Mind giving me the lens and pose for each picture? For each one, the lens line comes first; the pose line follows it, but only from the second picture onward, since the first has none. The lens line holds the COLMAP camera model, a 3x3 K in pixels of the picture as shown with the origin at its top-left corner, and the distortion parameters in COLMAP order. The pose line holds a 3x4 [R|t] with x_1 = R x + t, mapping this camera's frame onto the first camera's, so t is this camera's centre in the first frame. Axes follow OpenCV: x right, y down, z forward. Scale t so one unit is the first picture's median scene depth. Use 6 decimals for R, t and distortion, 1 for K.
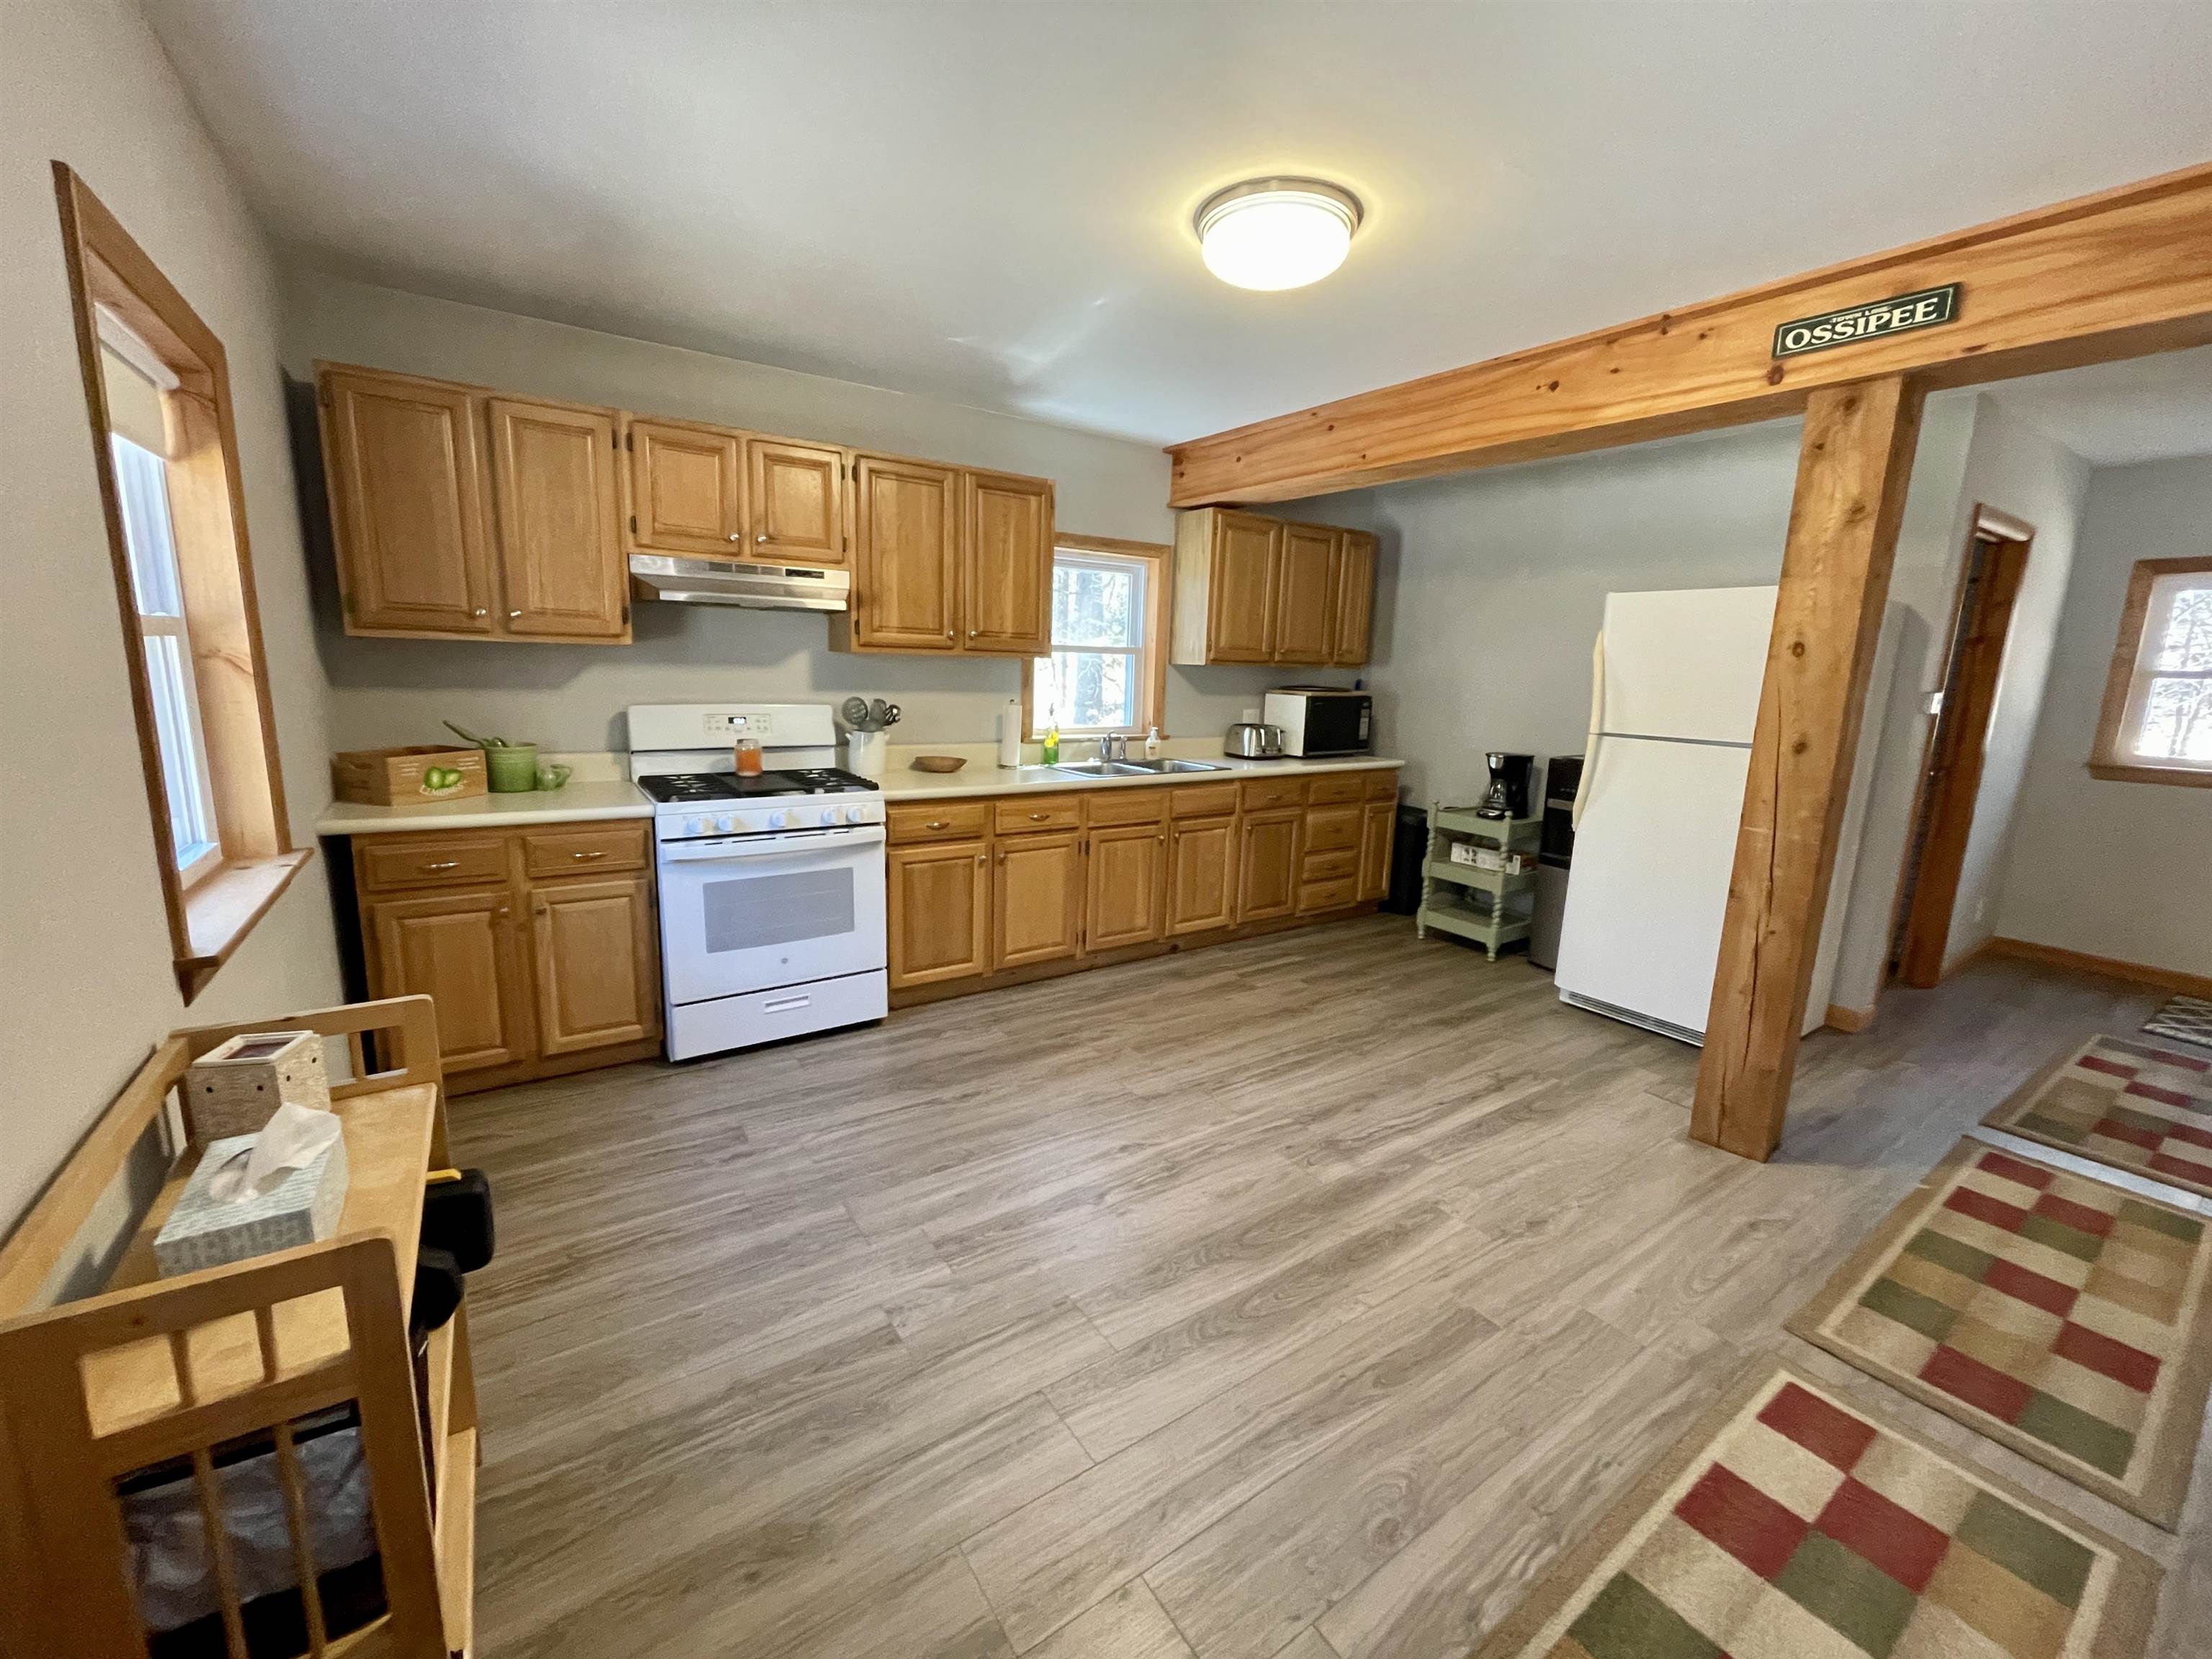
lens RADIAL K [[892.4, 0, 1103.3], [0, 892.4, 827.2], [0, 0, 1]] dist [-0.002093, -0.000238]
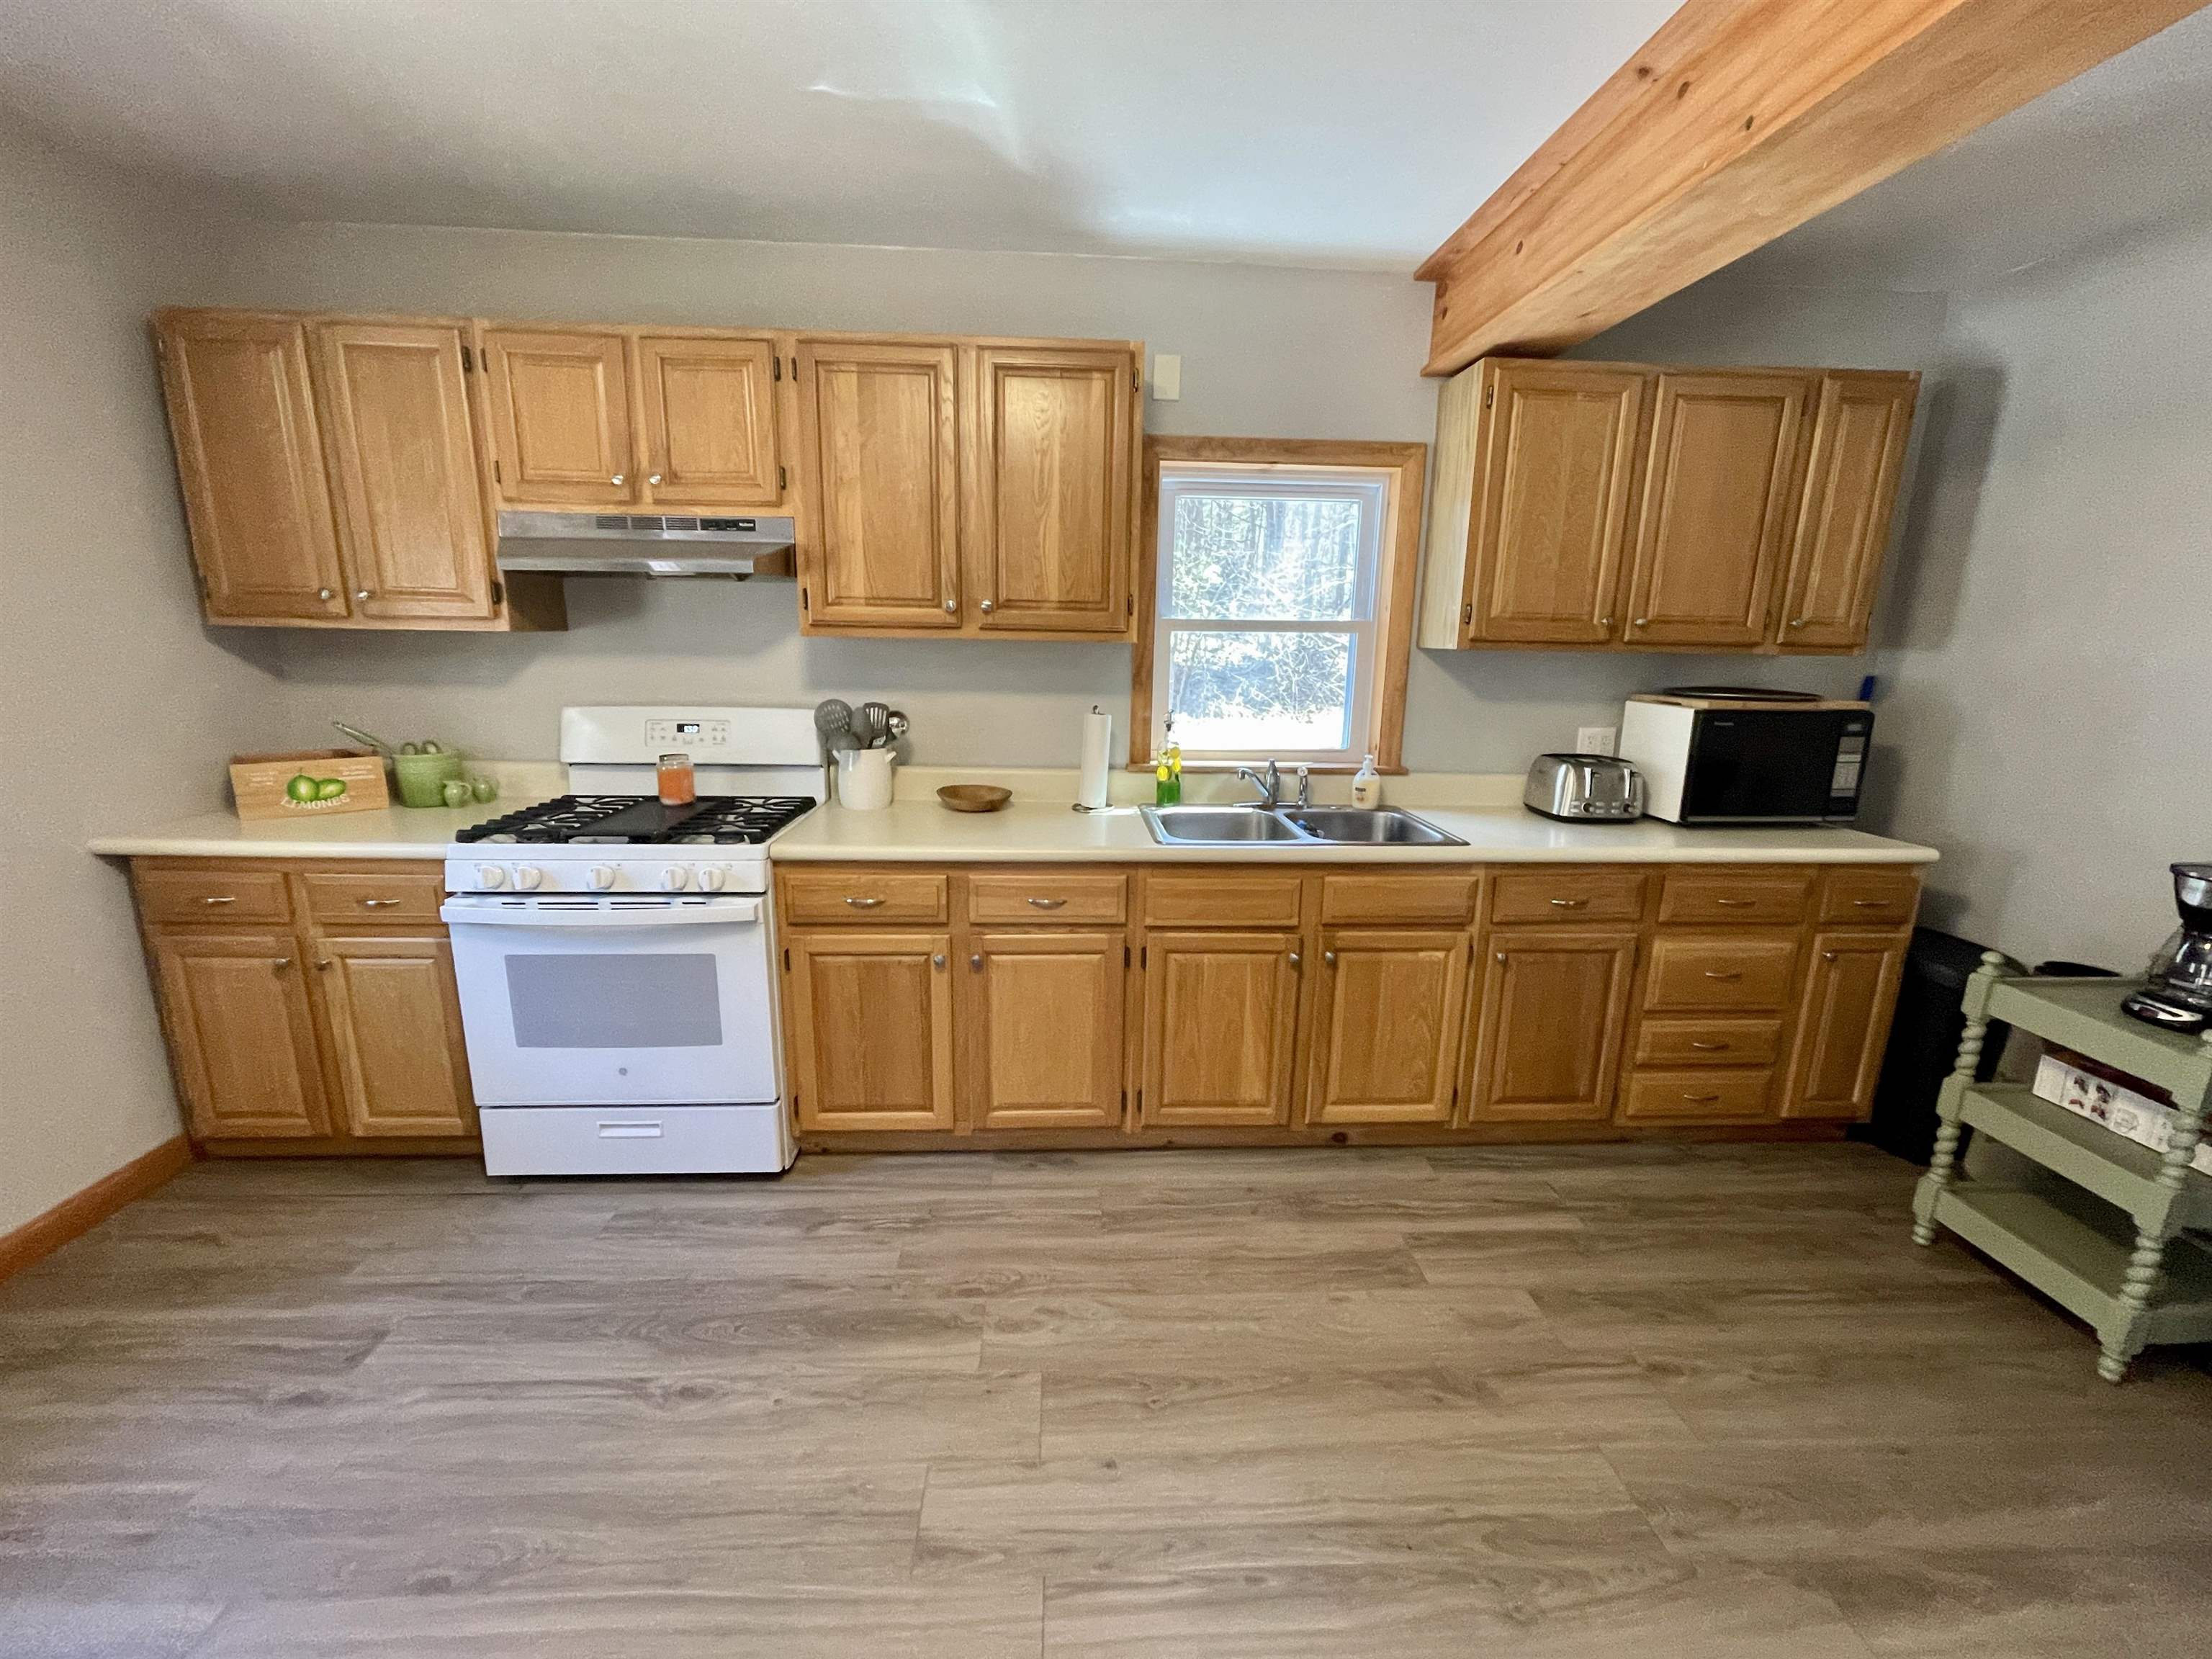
lens RADIAL K [[894.7, 0, 1103.5], [0, 894.7, 825.5], [0, 0, 1]] dist [-0.003734, -0.000109]
pose [[0.853825, 0.095172, -0.511787, 0.296037], [-0.087169, 0.995403, 0.039678, -0.100652], [0.513210, 0.010734, 0.858196, 0.542176]]
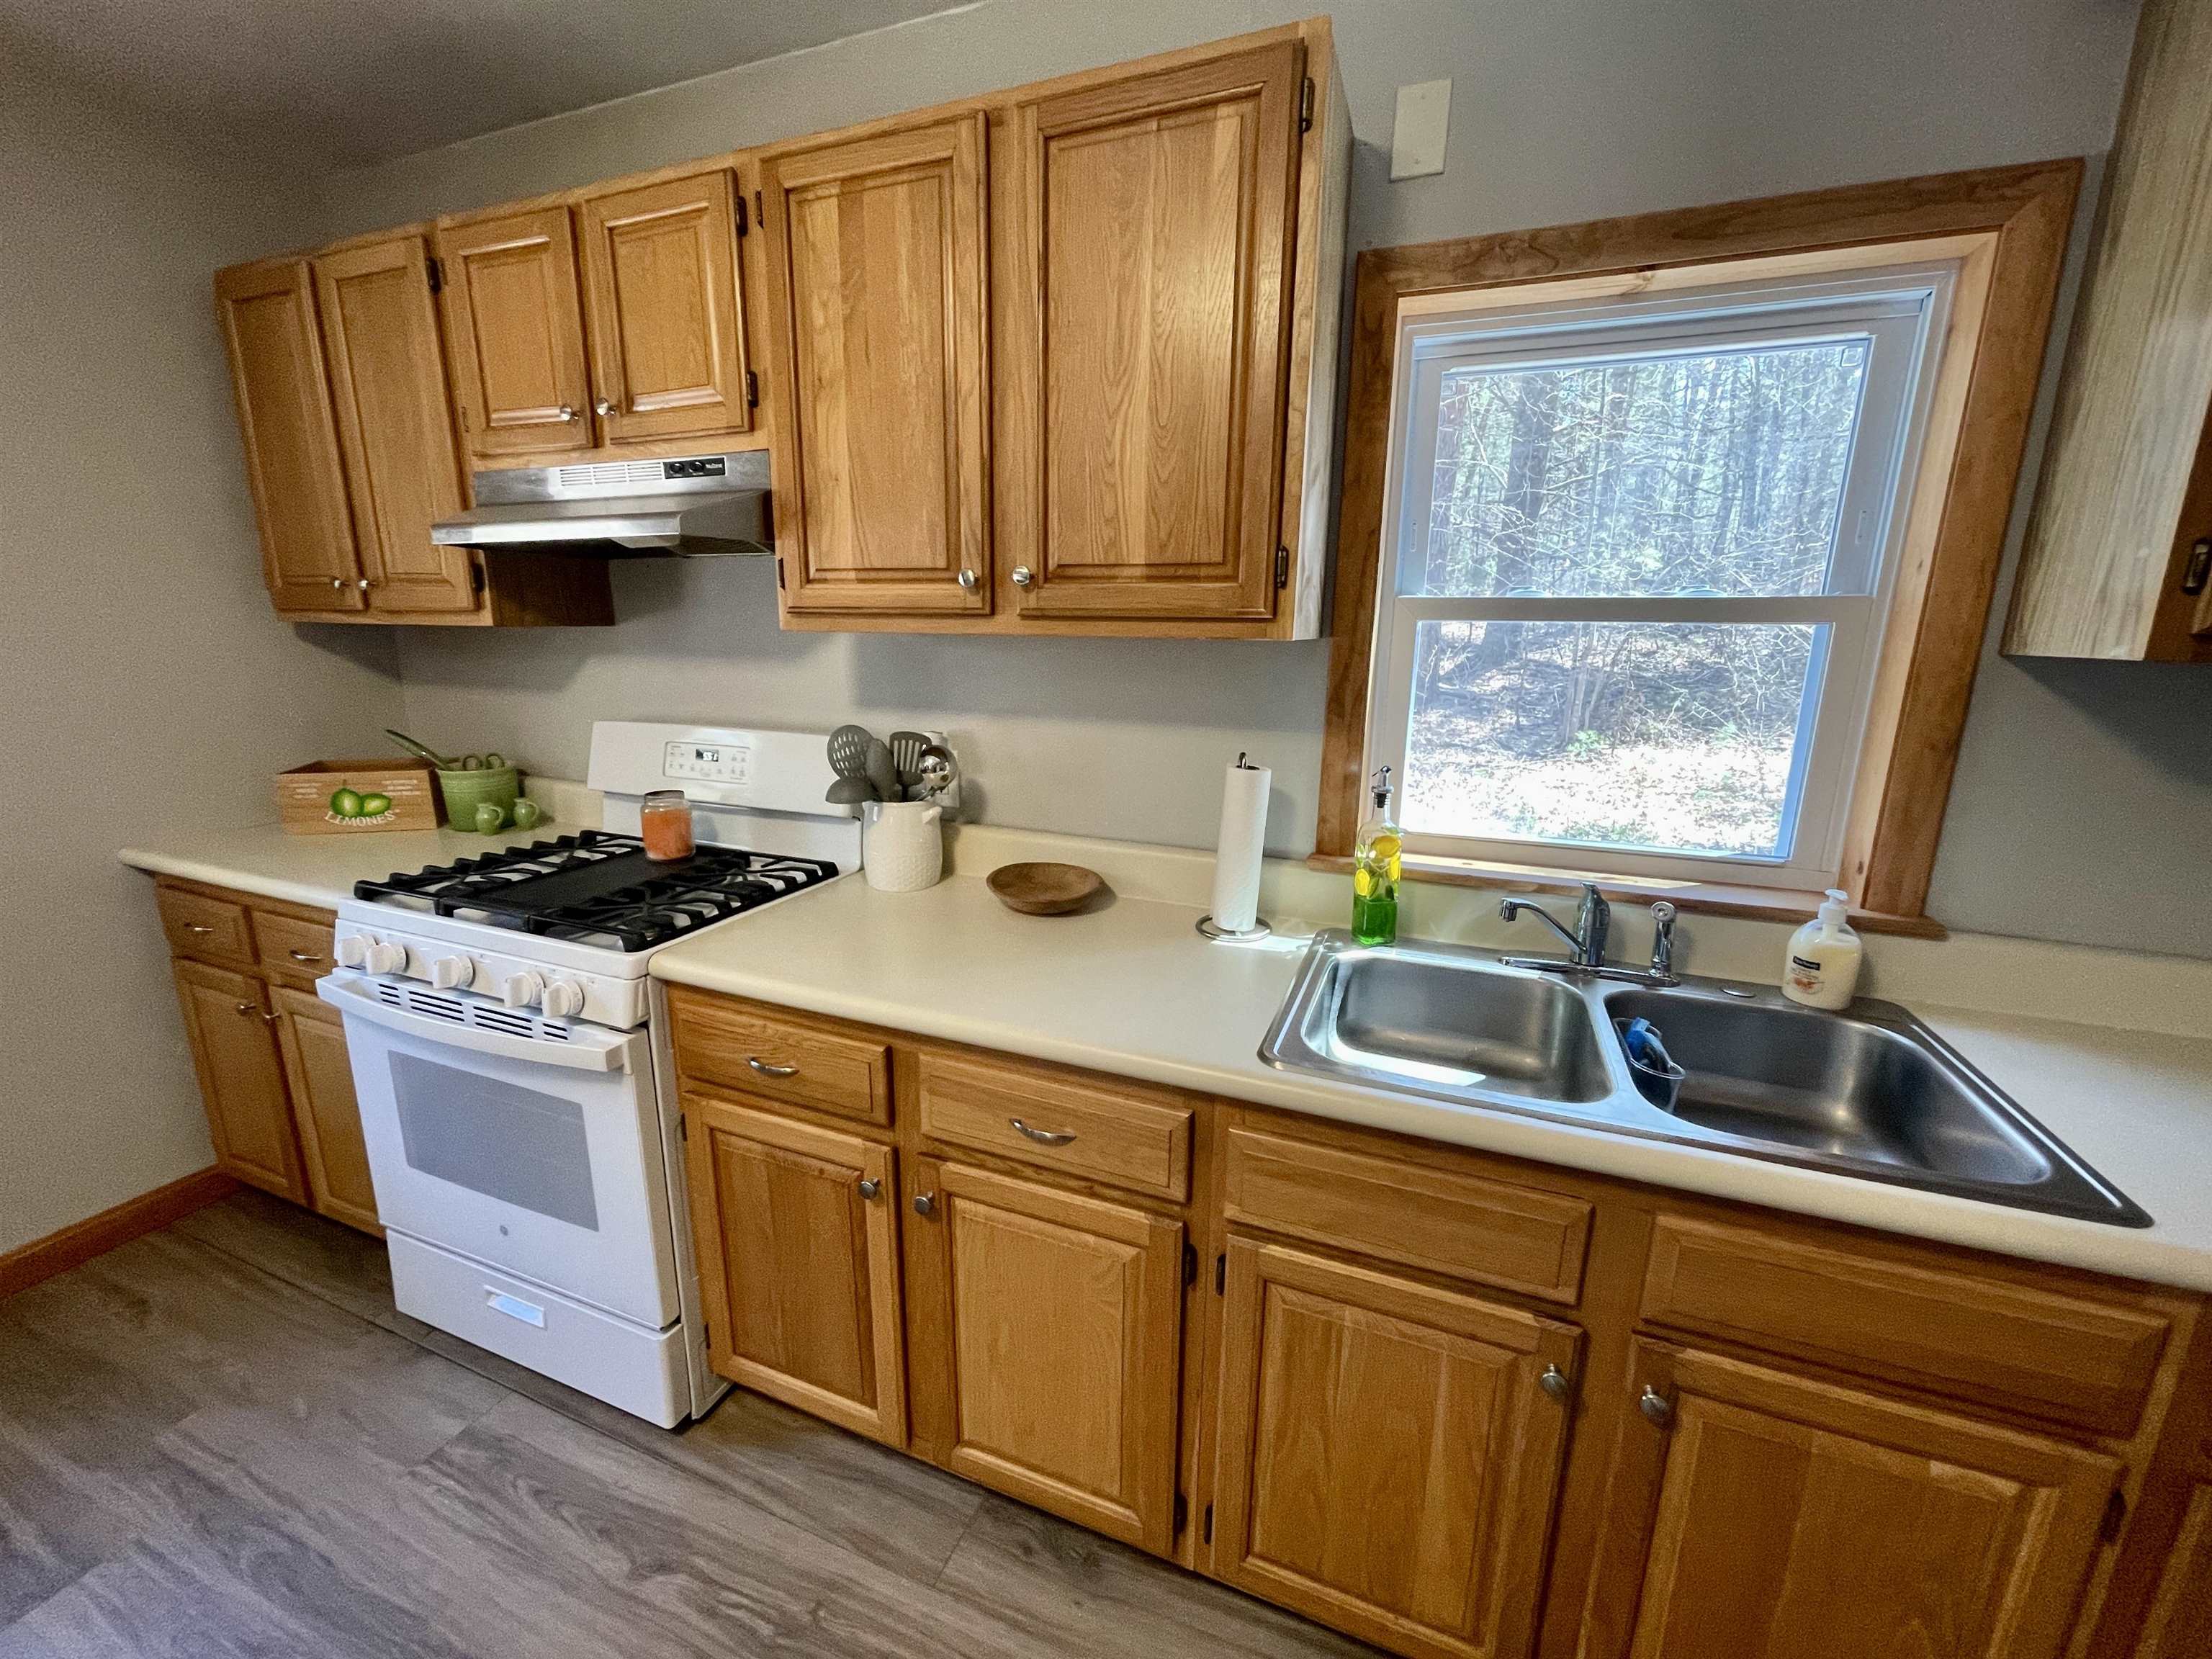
lens RADIAL K [[894.7, 0, 1103.5], [0, 894.7, 825.5], [0, 0, 1]] dist [-0.003734, -0.000109]
pose [[0.556287, 0.158188, -0.815795, 0.207344], [-0.148492, 0.984836, 0.089710, -0.168189], [0.817615, 0.071235, 0.571341, 0.905330]]
